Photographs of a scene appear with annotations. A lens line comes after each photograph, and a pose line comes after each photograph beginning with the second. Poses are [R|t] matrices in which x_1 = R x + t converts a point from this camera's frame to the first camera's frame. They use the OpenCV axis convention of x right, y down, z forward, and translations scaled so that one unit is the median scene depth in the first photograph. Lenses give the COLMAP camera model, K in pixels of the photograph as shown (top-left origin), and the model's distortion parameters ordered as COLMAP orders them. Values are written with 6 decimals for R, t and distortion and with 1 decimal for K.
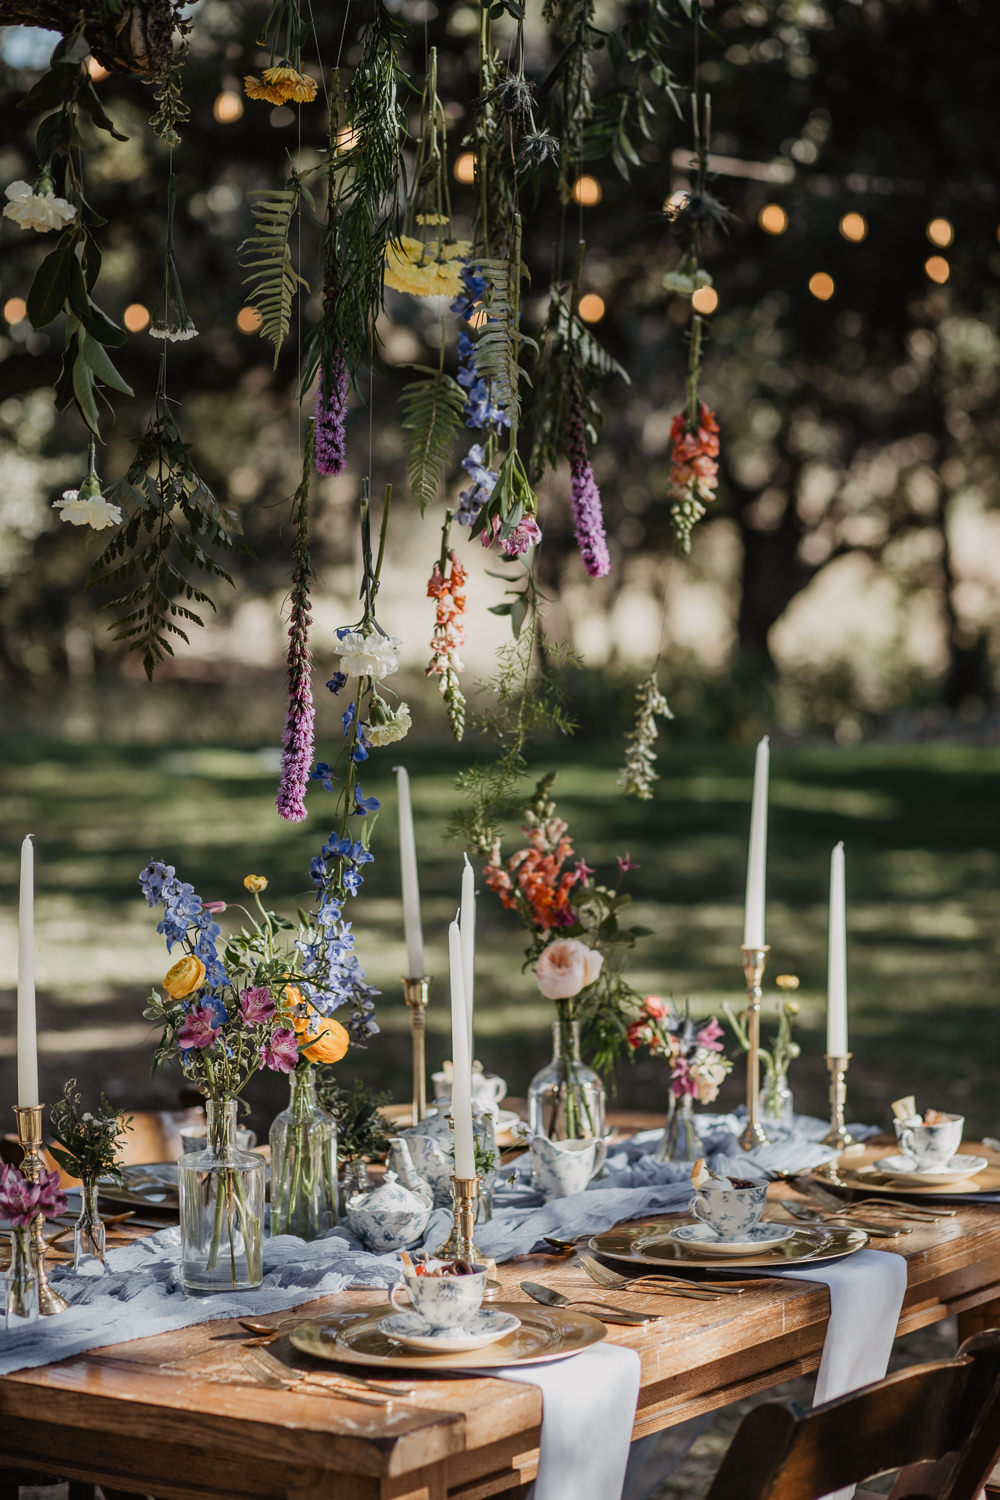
lens RADIAL K [[5783.4, 0, 500.0], [0, 5783.4, 750.0], [0, 0, 1]] dist [0.002700, -0.652860]
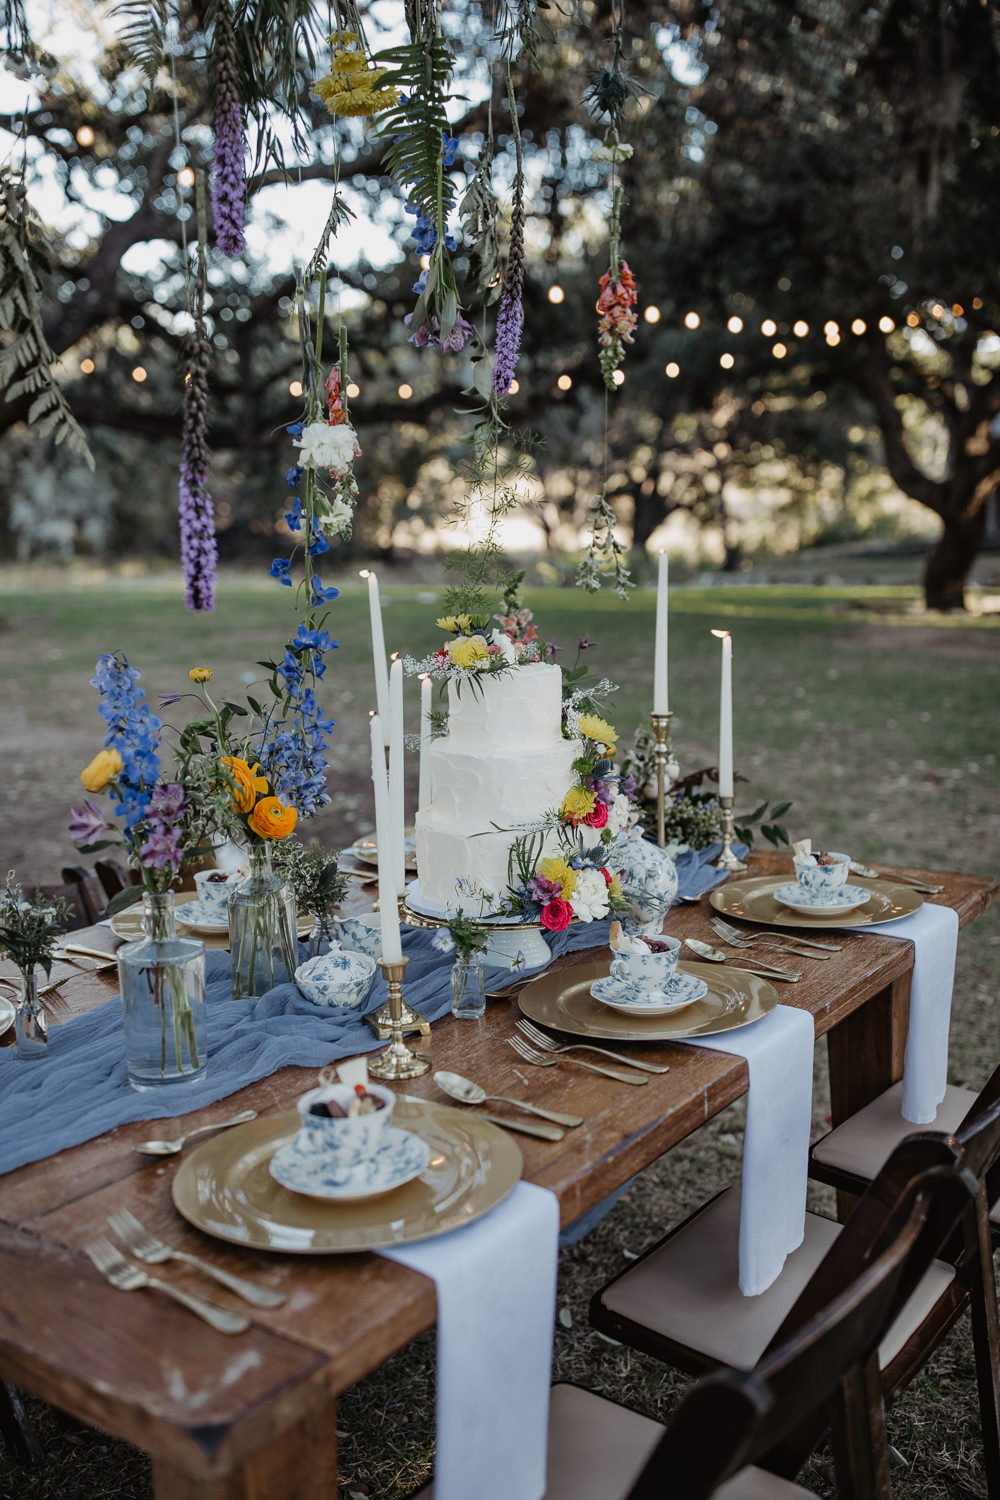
lens RADIAL K [[1715.0, 0, 549.1], [0, 1715.0, 752.0], [0, 0, 1]] dist [-0.010703, -0.009459]
pose [[0.999898, -0.012741, -0.006516, 0.023227], [0.013245, 0.996353, 0.084293, 0.010996], [0.005418, -0.084370, 0.996420, 0.670280]]
